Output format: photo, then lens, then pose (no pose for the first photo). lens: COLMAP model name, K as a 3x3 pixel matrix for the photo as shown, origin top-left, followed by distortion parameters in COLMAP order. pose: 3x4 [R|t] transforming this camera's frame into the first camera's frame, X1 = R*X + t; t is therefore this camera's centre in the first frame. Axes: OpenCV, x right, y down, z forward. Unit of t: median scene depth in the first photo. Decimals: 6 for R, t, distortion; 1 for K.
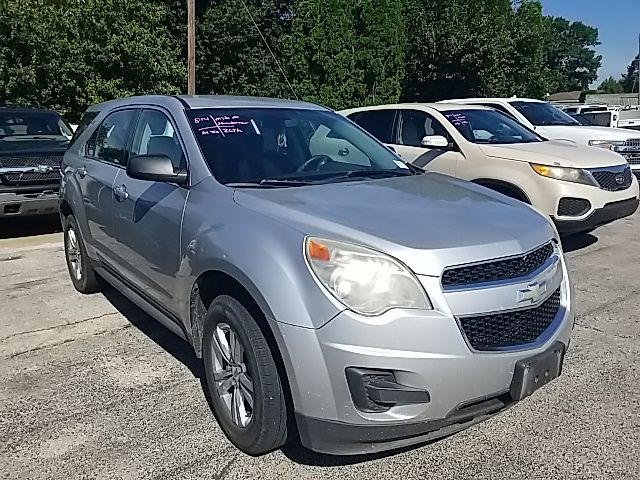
lens RADIAL K [[585.1, 0, 320.0], [0, 585.1, 240.0], [0, 0, 1]] dist [0.058614, -0.098184]
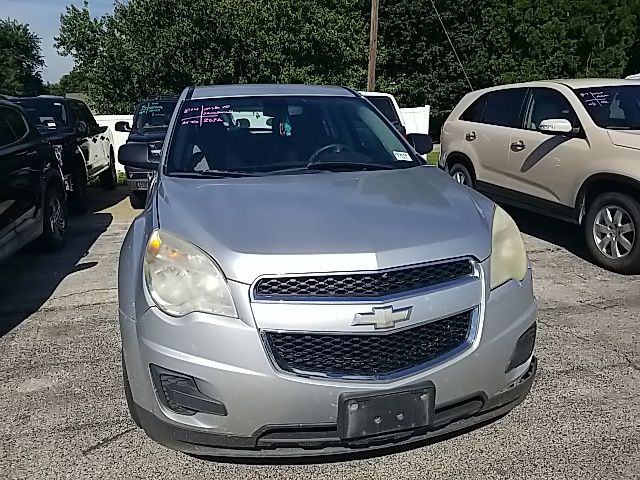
lens RADIAL K [[583.7, 0, 334.8], [0, 583.7, 236.5], [0, 0, 1]] dist [0.067808, -0.128695]
pose [[0.885705, 0.086772, -0.456068, 0.318357], [-0.072276, 0.996172, 0.049170, -0.029396], [0.458589, -0.010587, 0.888586, 0.107093]]
